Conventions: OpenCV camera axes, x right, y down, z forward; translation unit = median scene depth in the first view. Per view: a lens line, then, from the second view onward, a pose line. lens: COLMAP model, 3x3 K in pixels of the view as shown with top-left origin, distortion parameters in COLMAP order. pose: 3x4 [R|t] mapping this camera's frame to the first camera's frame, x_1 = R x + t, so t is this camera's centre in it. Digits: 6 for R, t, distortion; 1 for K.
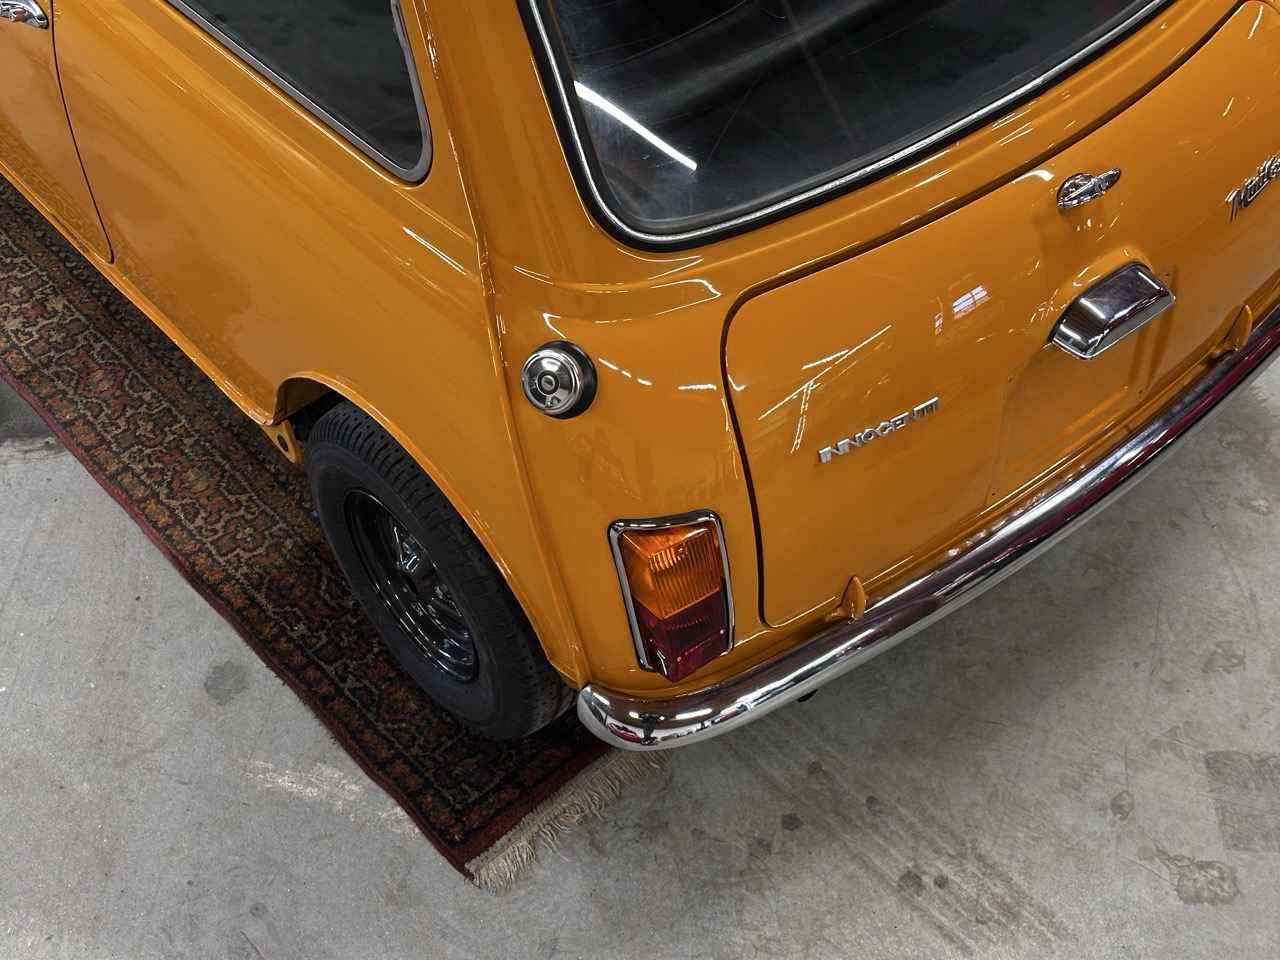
lens RADIAL K [[1760.5, 0, 641.4], [0, 1760.5, 475.8], [0, 0, 1]] dist [0.120393, 0.000000]
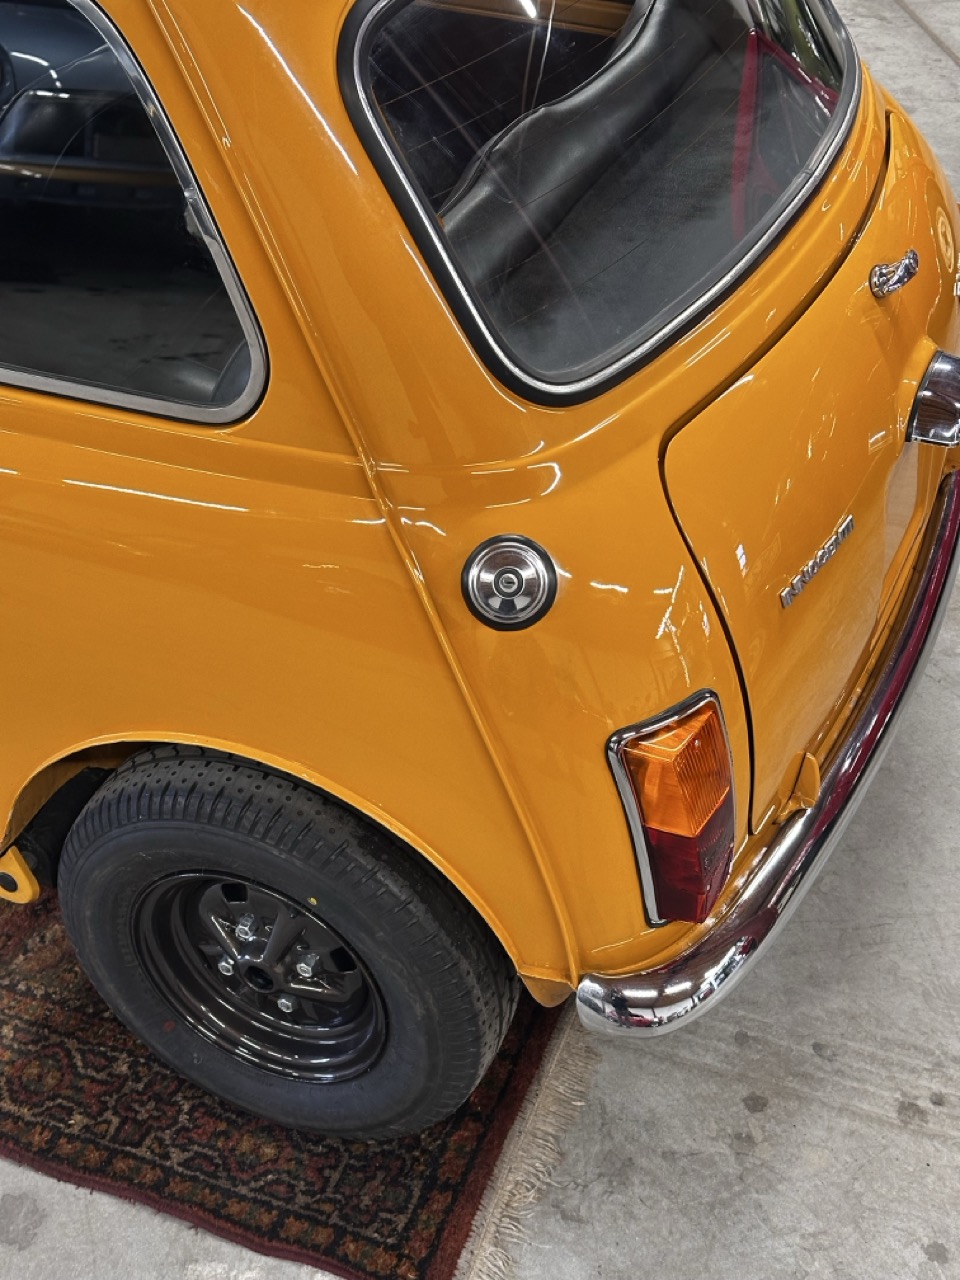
lens RADIAL K [[1760.5, 0, 481.4], [0, 1760.5, 643.1], [0, 0, 1]] dist [0.120393, 0.000000]
pose [[0.892285, -0.271690, 0.360572, -0.275300], [0.336545, 0.932639, -0.130084, 0.056496], [-0.300941, 0.237421, 0.923616, 0.198222]]
